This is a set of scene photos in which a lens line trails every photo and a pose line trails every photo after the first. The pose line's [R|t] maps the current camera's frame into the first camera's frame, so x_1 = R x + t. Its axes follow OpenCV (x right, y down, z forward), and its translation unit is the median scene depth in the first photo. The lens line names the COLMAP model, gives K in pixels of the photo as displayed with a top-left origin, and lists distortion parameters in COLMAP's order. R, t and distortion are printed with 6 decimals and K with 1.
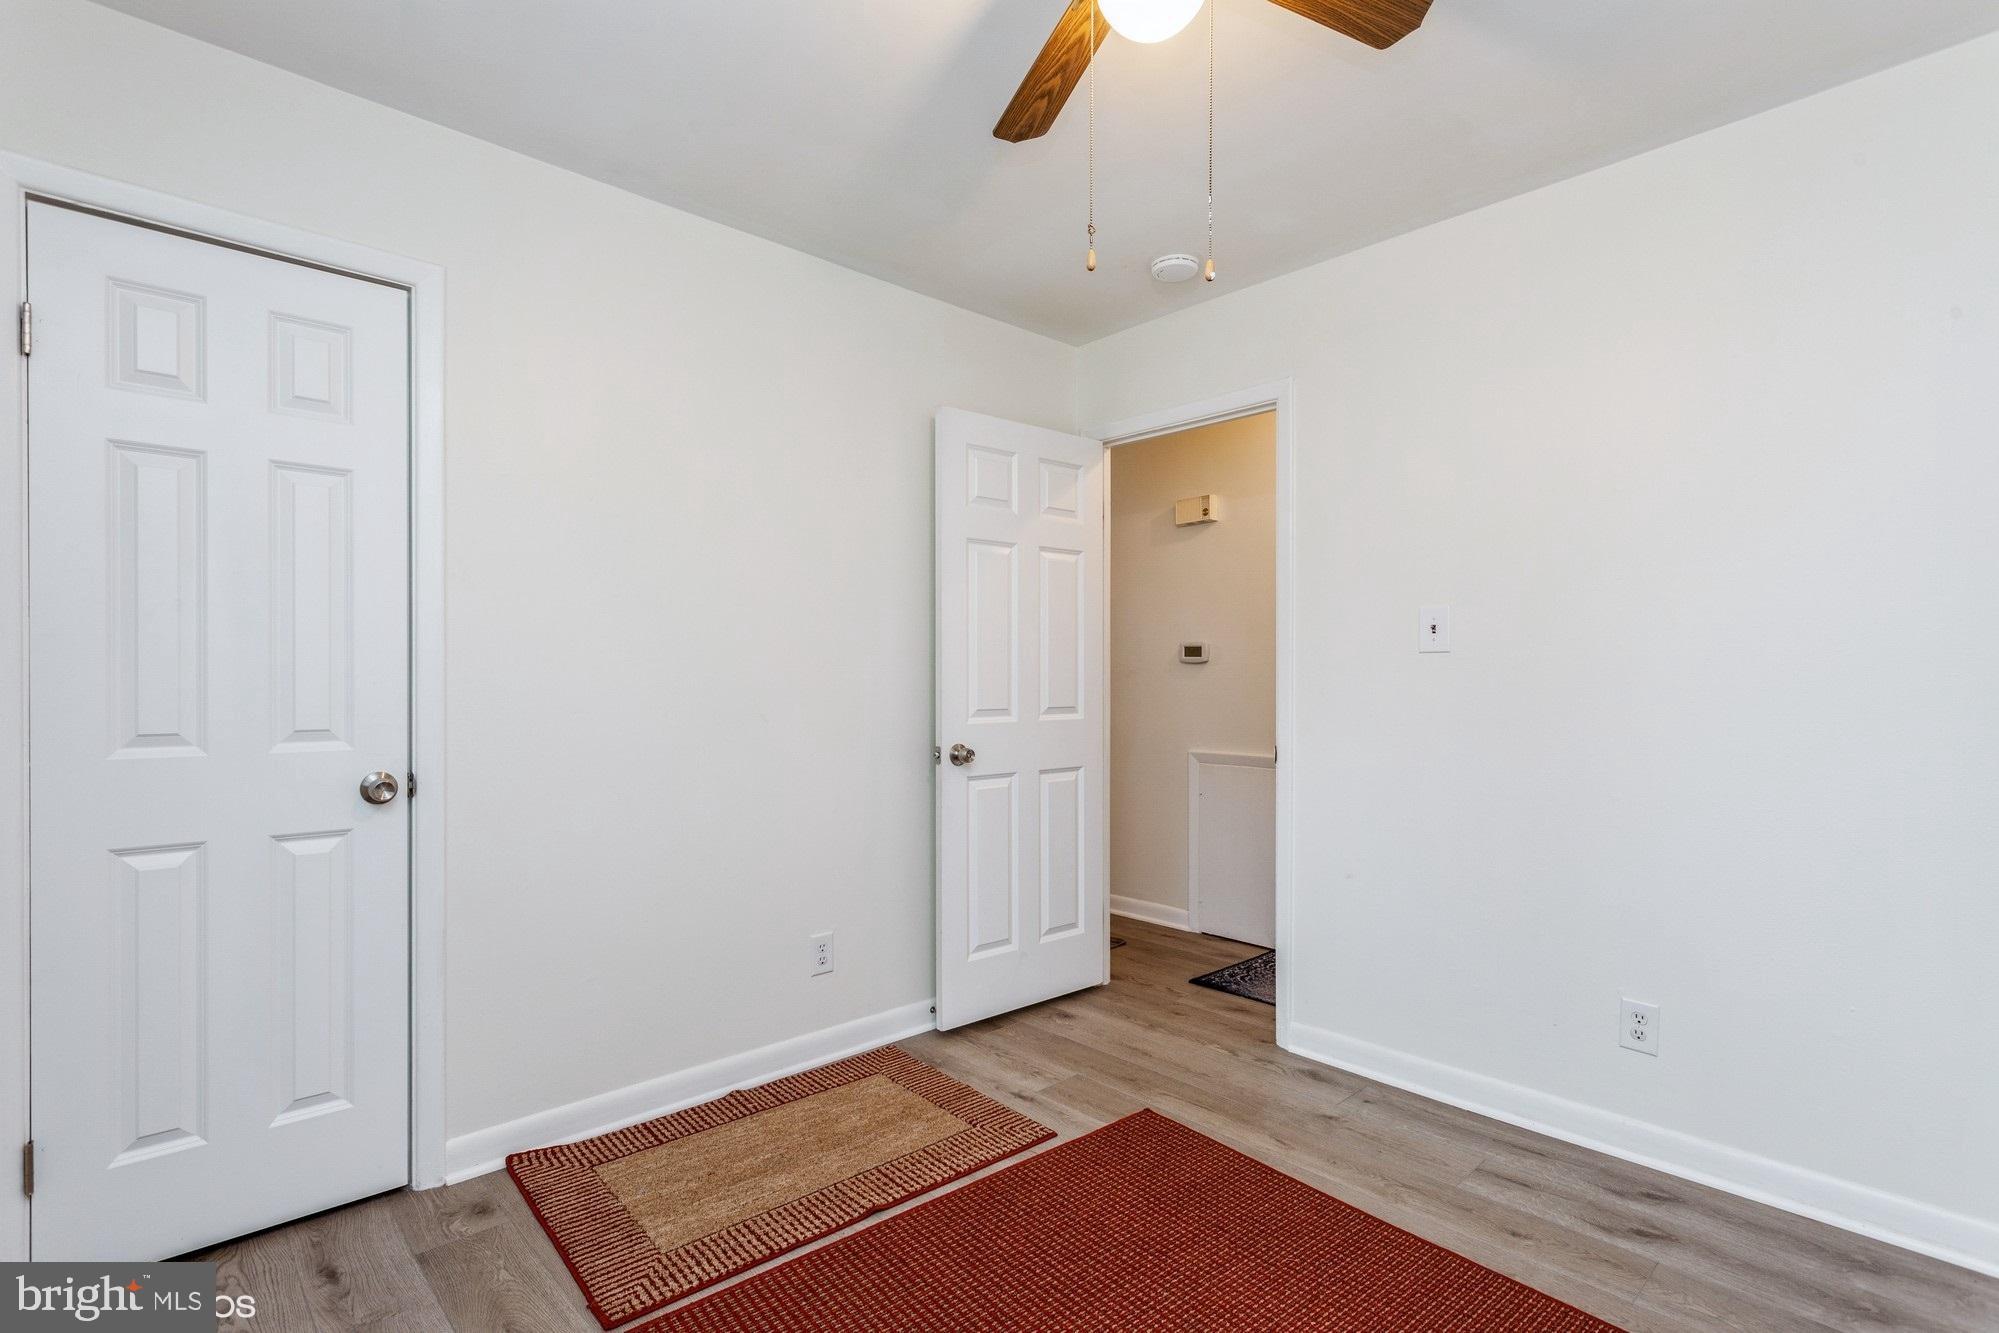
lens RADIAL K [[961.7, 0, 1003.9], [0, 961.7, 677.5], [0, 0, 1]] dist [0.001322, 0.000735]
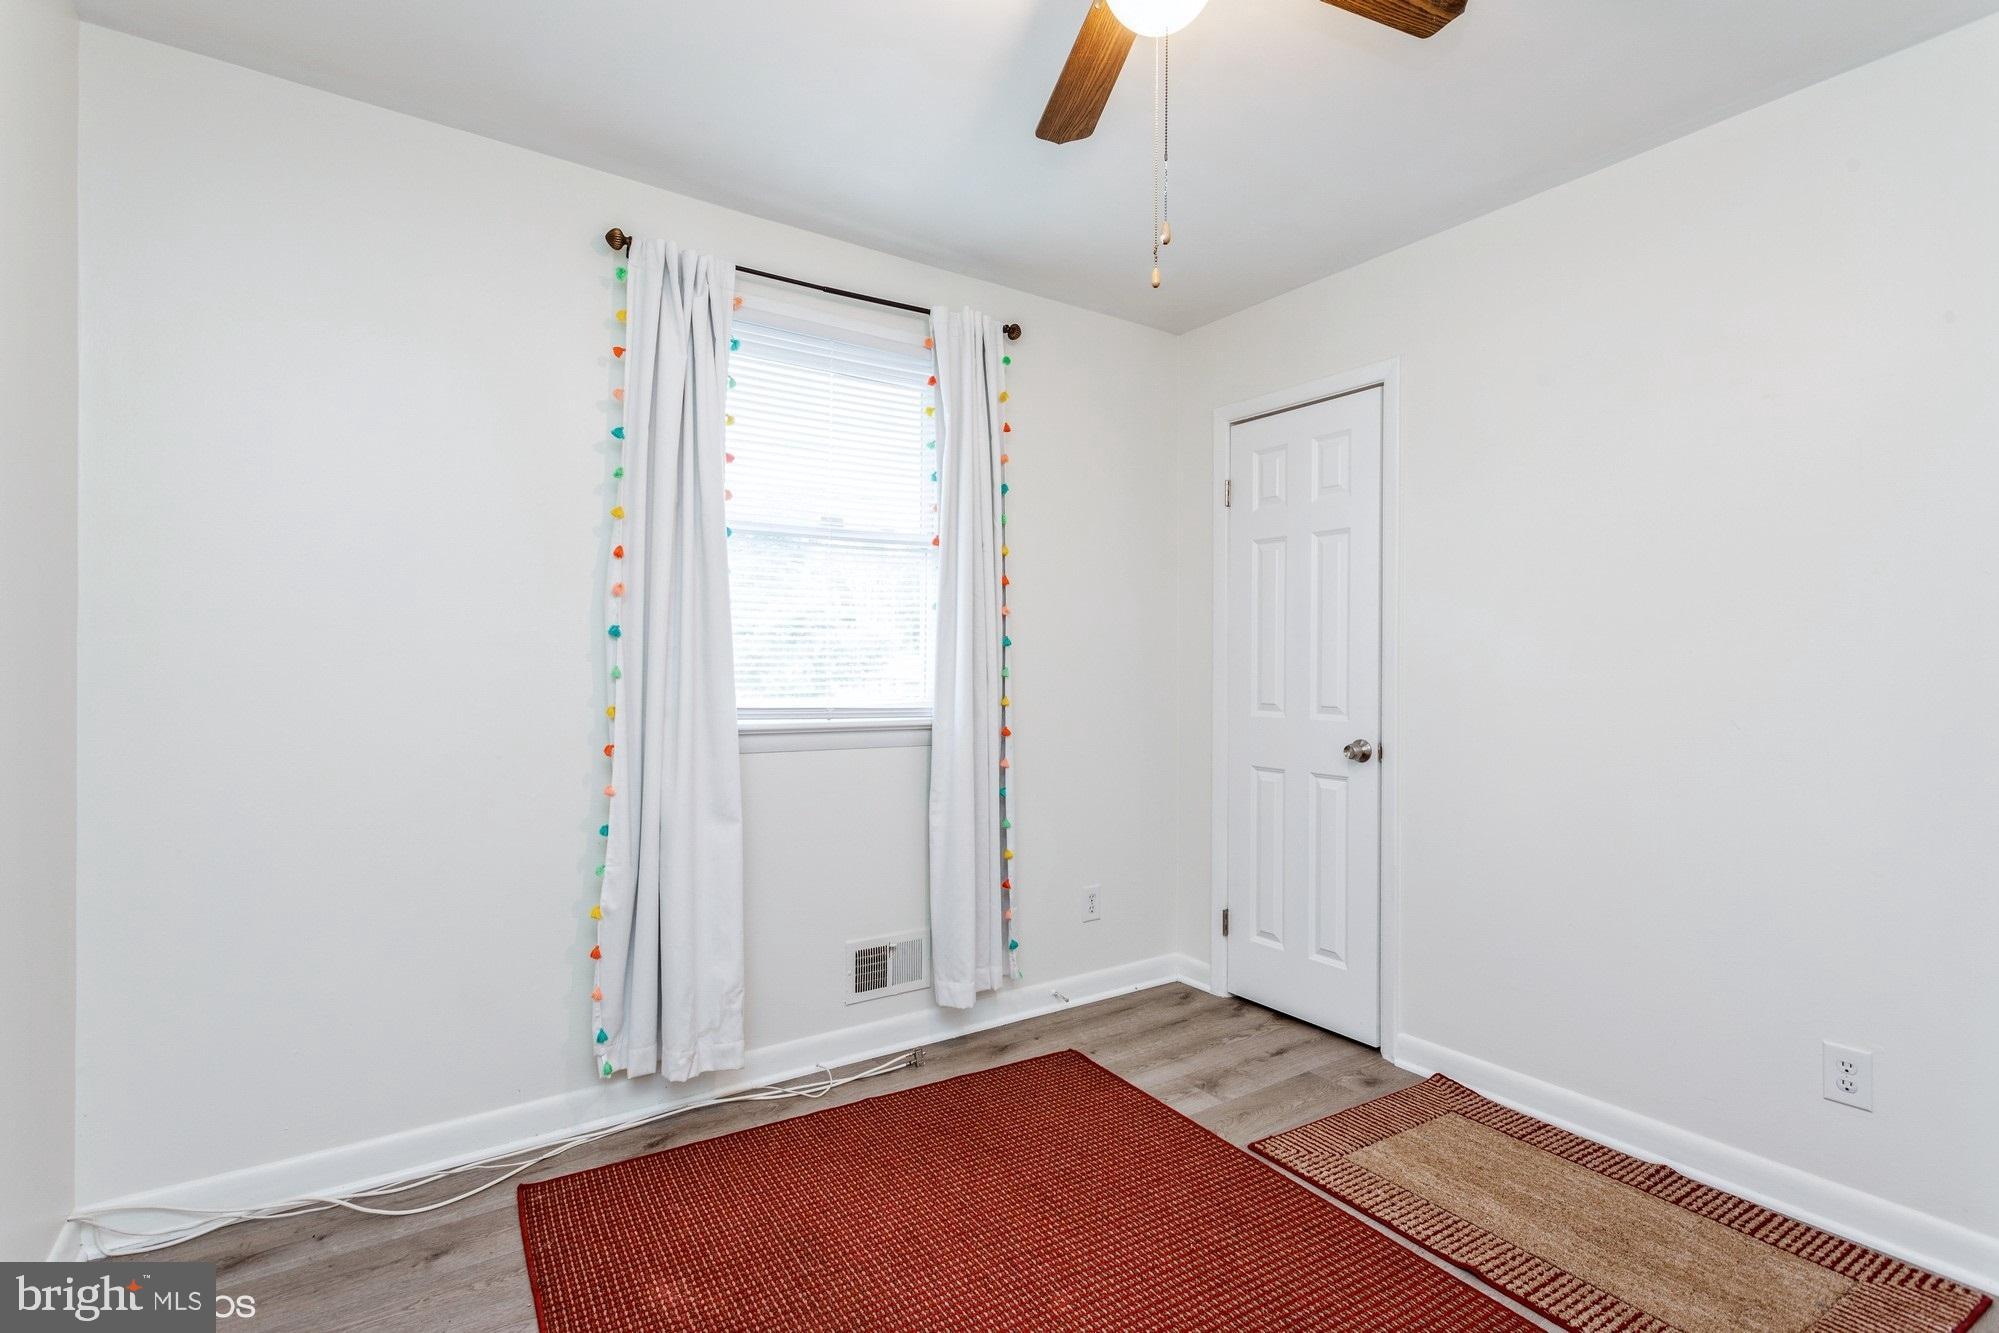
lens RADIAL K [[946.5, 0, 993.5], [0, 946.5, 664.7], [0, 0, 1]] dist [-0.000791, 0.001393]
pose [[-0.152929, -0.003795, -0.988230, 0.799438], [-0.004845, 0.999983, -0.003090, -0.003783], [0.988225, 0.004315, -0.152945, 0.689429]]
